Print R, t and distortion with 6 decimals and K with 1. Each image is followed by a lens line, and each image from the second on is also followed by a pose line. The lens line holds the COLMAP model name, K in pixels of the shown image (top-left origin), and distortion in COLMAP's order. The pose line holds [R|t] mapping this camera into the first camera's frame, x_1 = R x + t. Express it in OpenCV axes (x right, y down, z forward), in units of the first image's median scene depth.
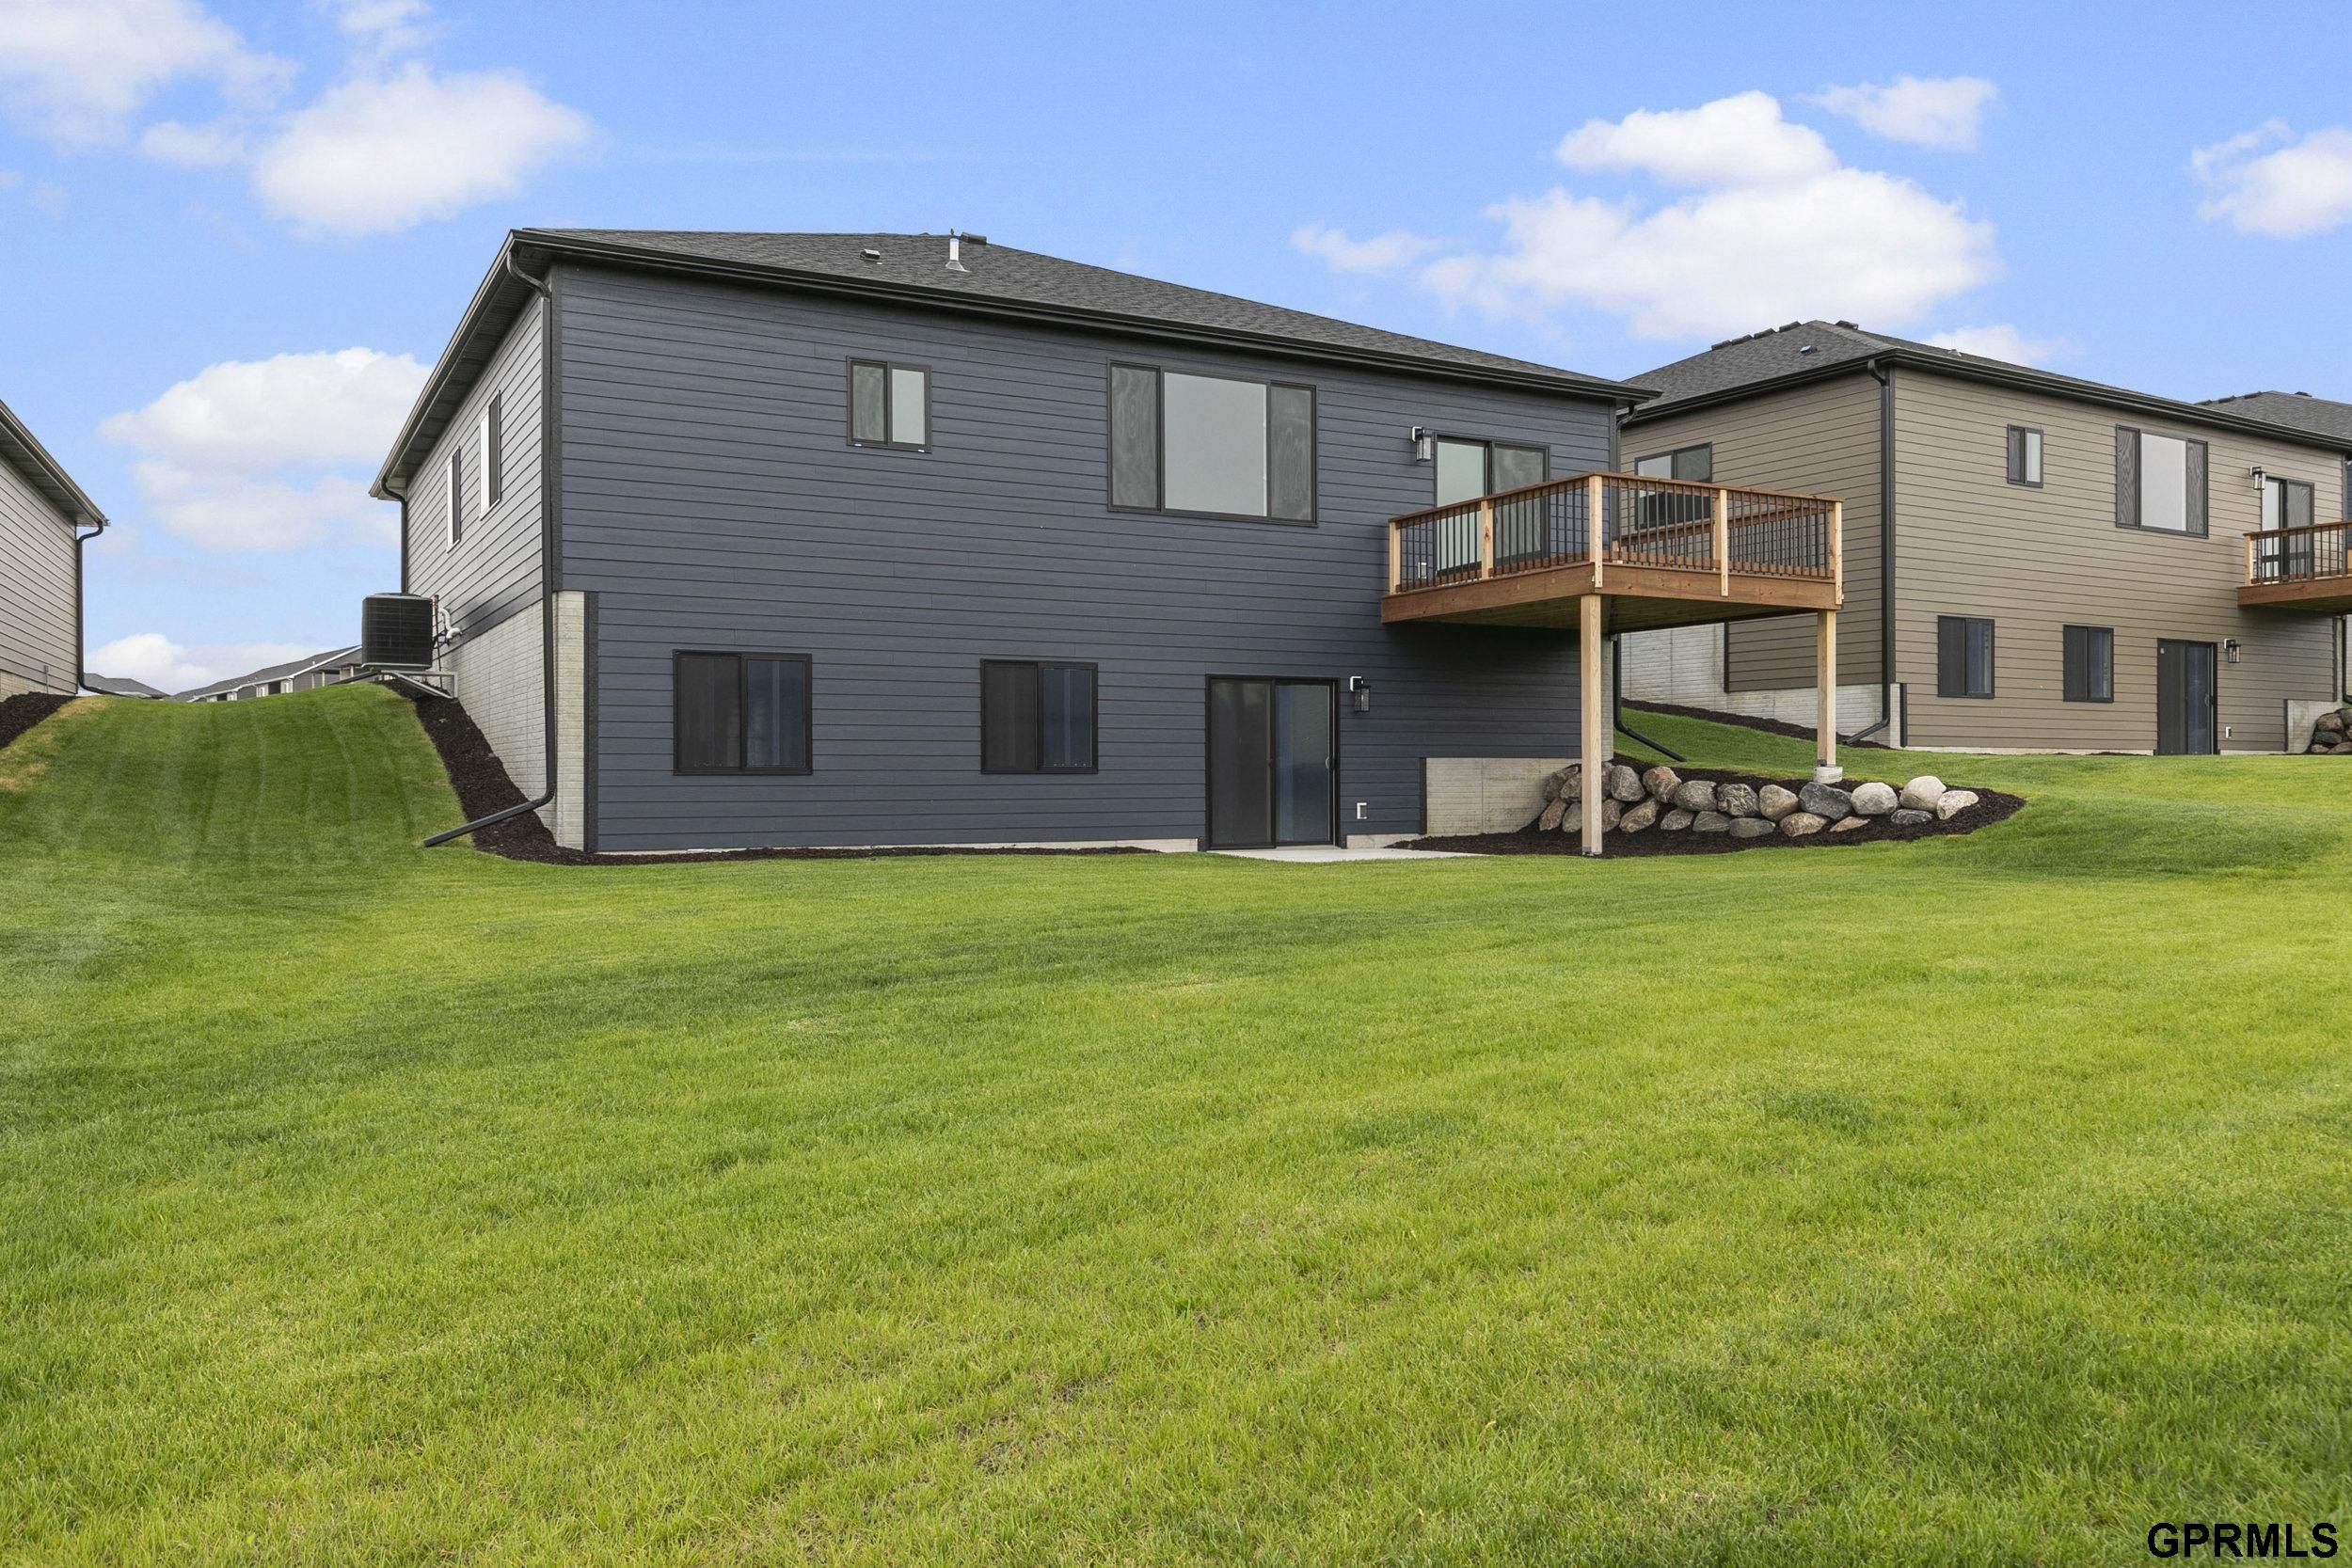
lens RADIAL K [[1794.1, 0, 1179.8], [0, 1794.1, 787.3], [0, 0, 1]] dist [0.000324, 0.000395]
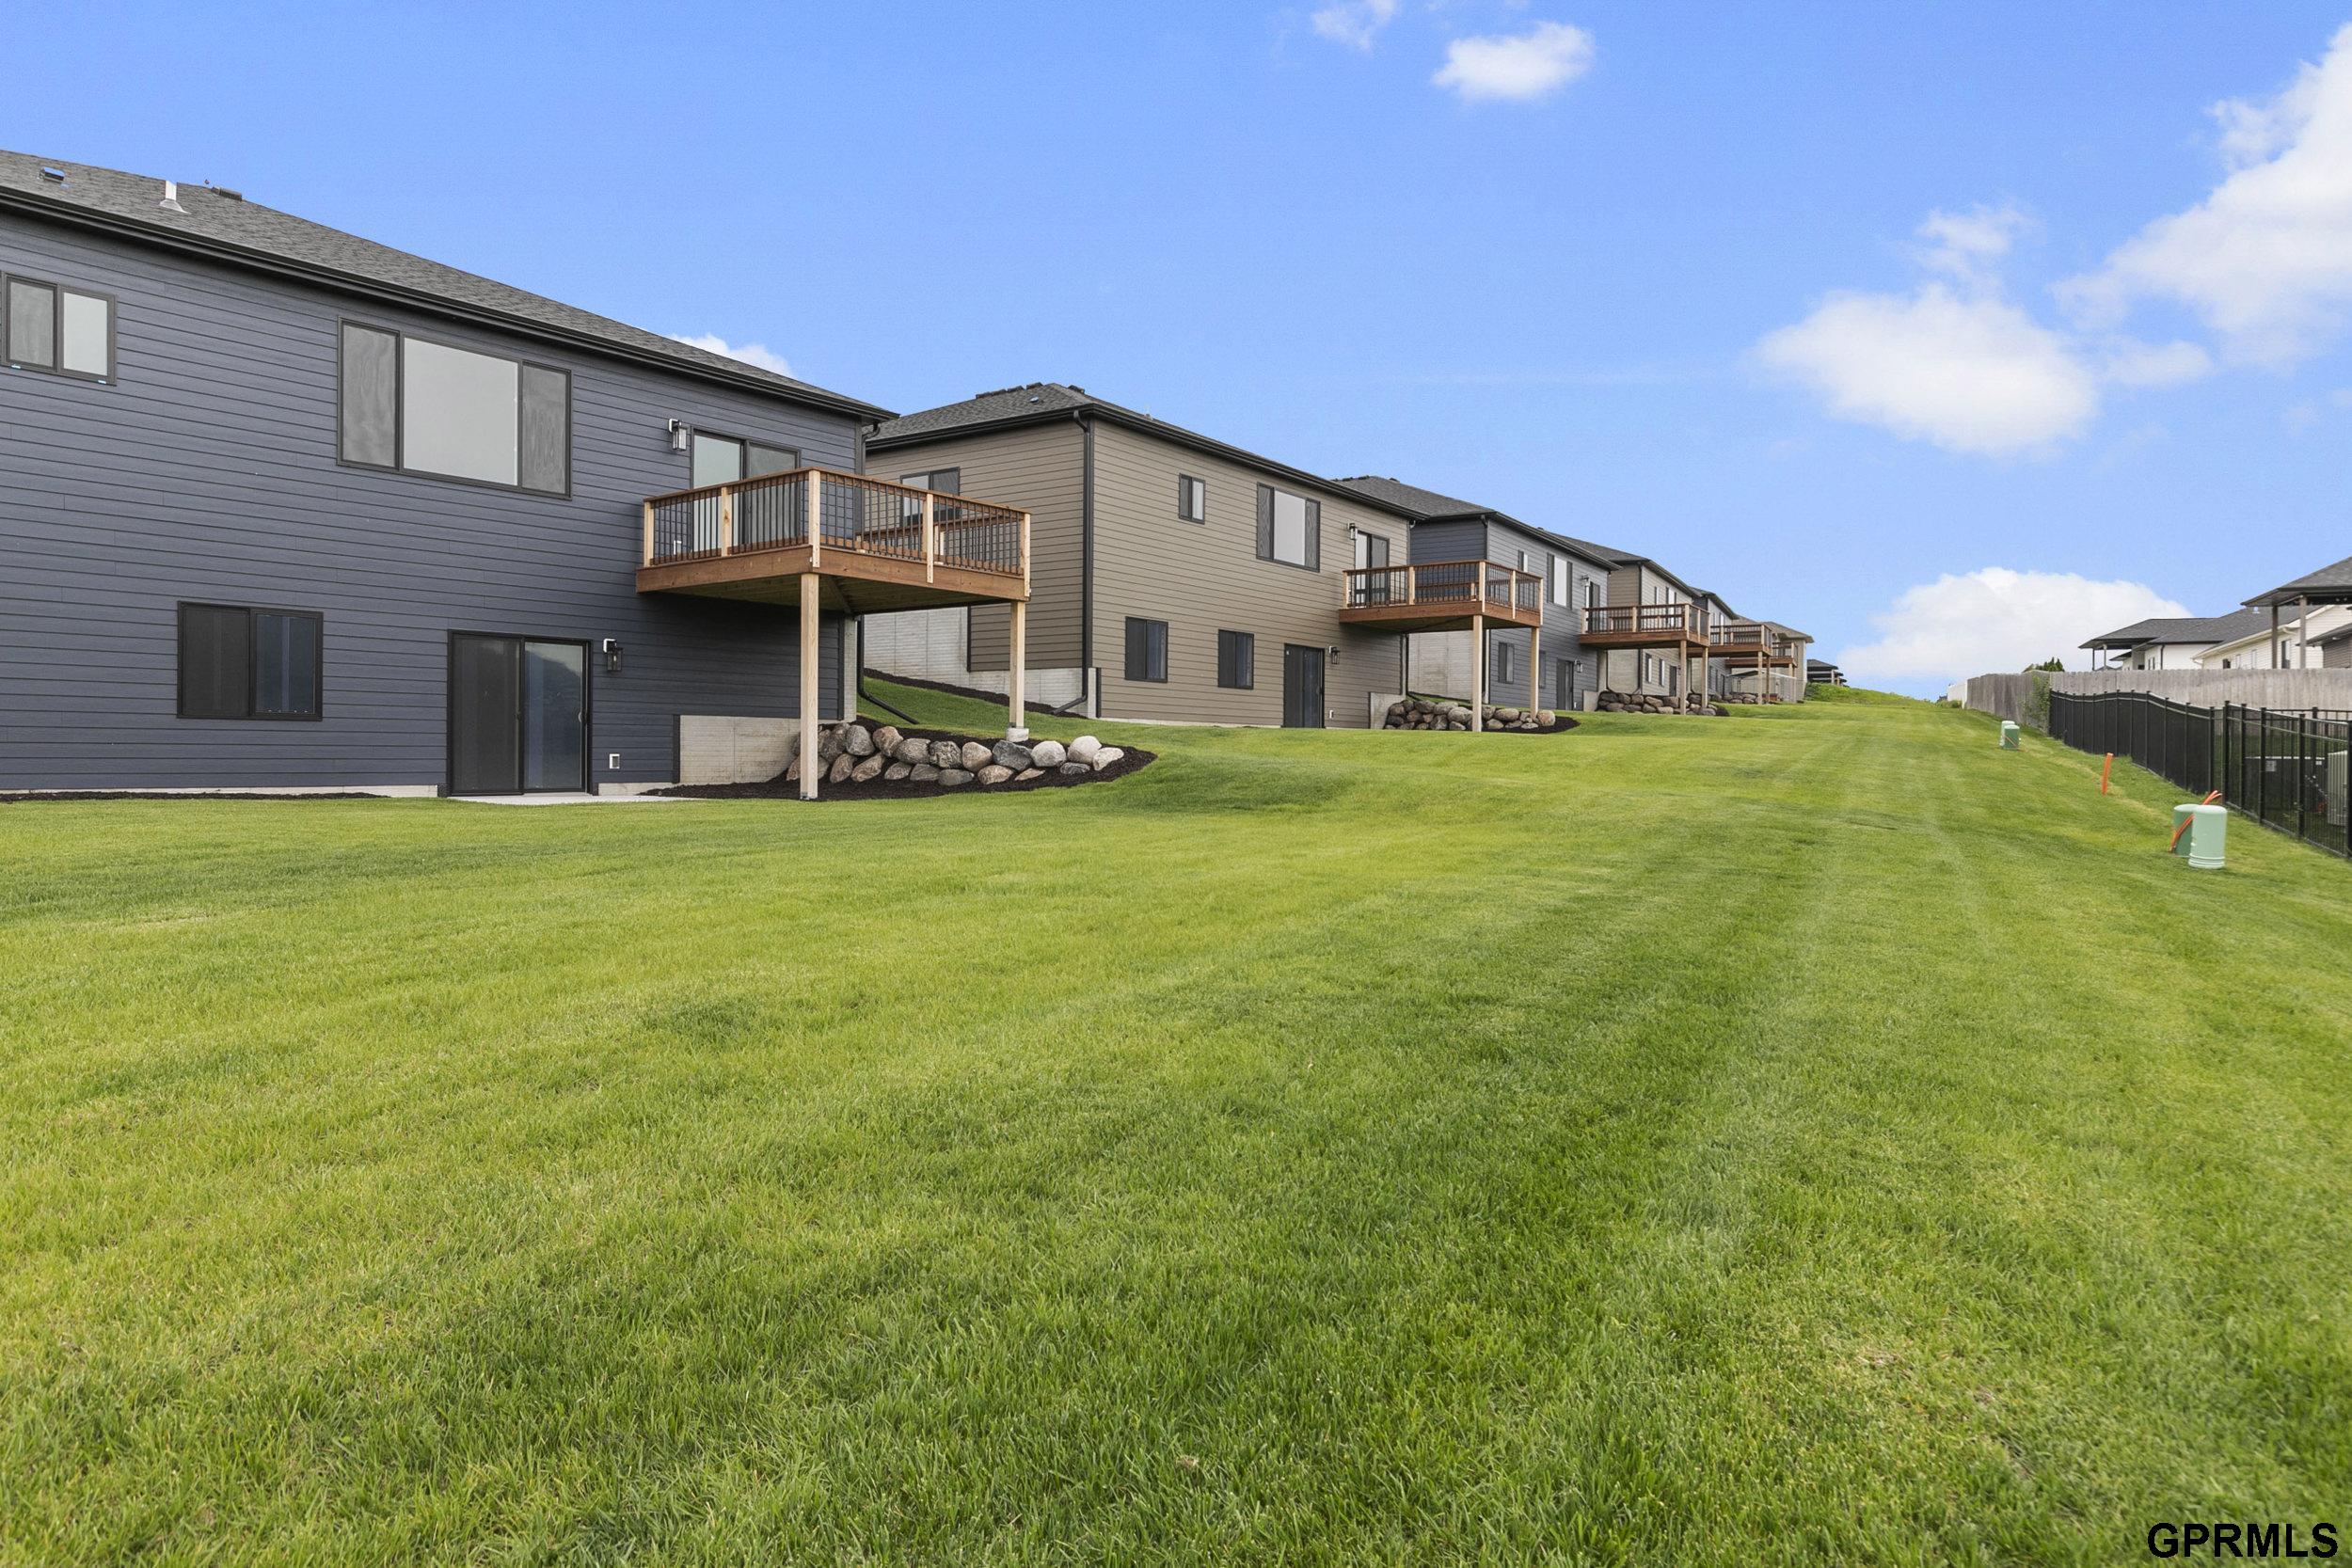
lens RADIAL K [[1436.8, 0, 1219.0], [0, 1436.8, 763.2], [0, 0, 1]] dist [-0.000690, -0.000175]
pose [[0.912722, 0.009263, 0.408476, 0.085112], [-0.010882, 0.999939, 0.001638, 0.009460], [-0.408436, -0.005940, 0.912768, 0.043629]]
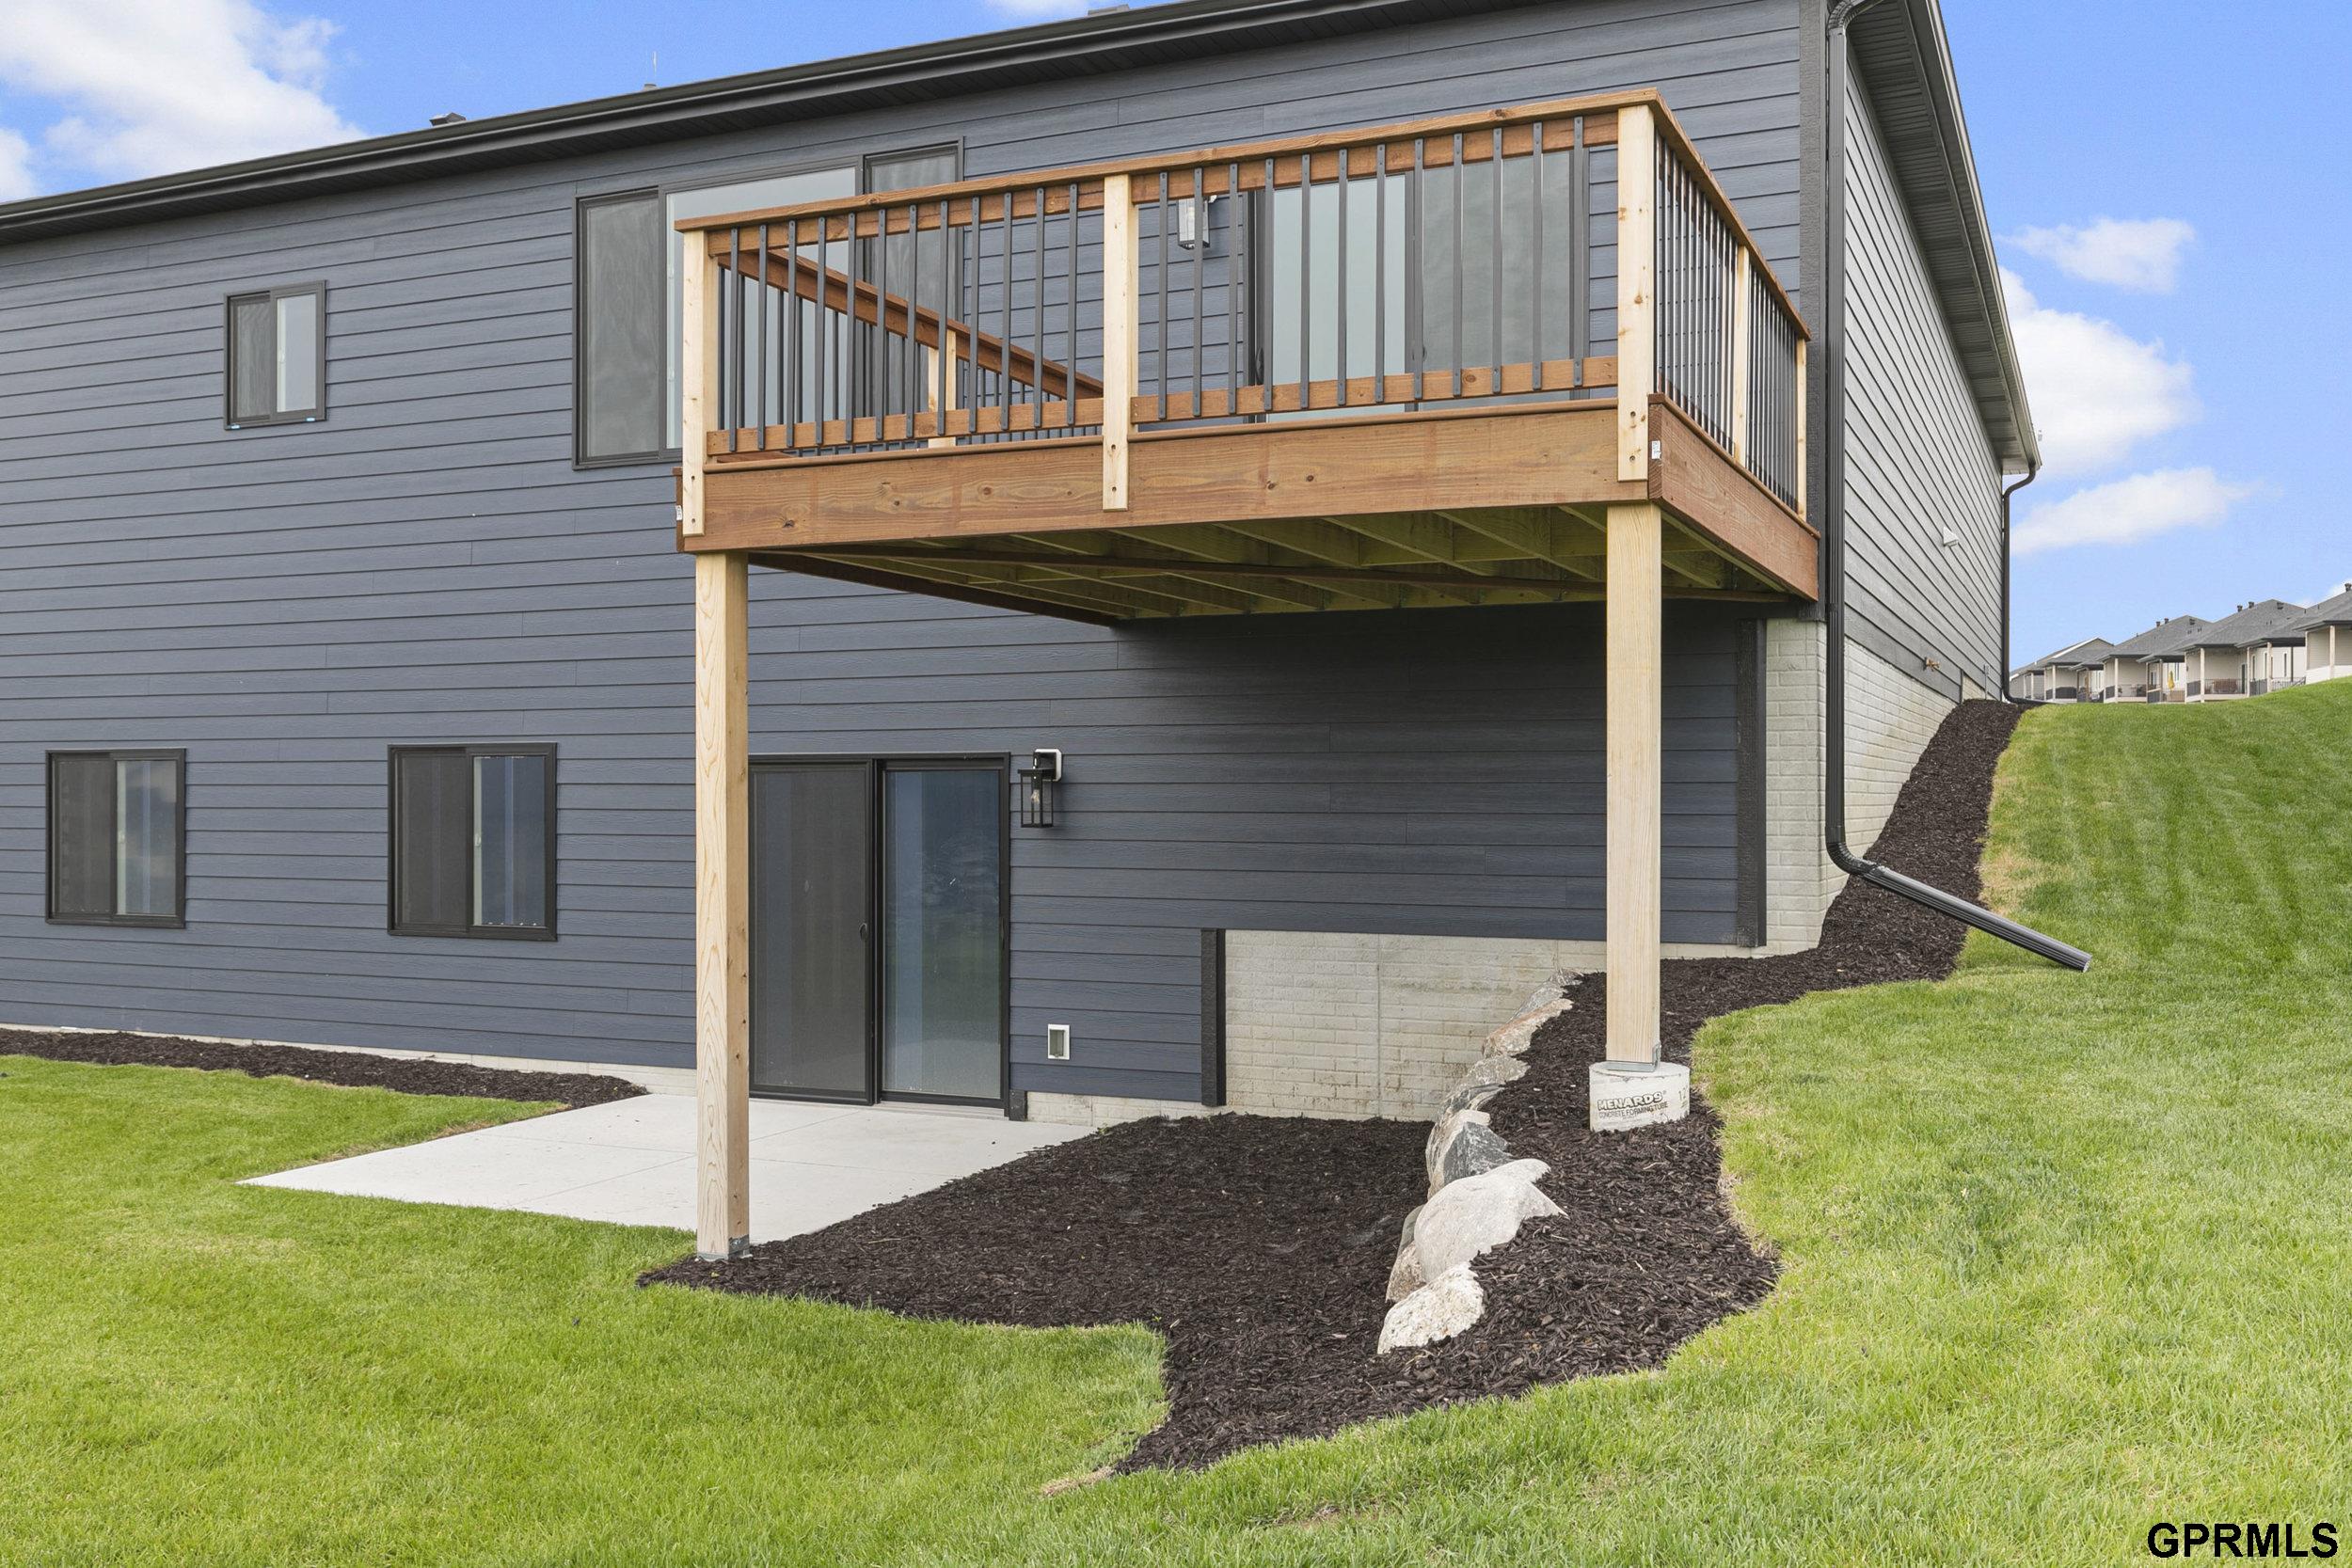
lens RADIAL K [[2046.1, 0, 1182.6], [0, 2046.1, 793.1], [0, 0, 1]] dist [-0.013157, -0.008209]
pose [[0.608430, 0.003059, -0.793601, 0.570122], [-0.004542, 0.999990, 0.000372, -0.054137], [0.793594, 0.003378, 0.608438, 0.754738]]
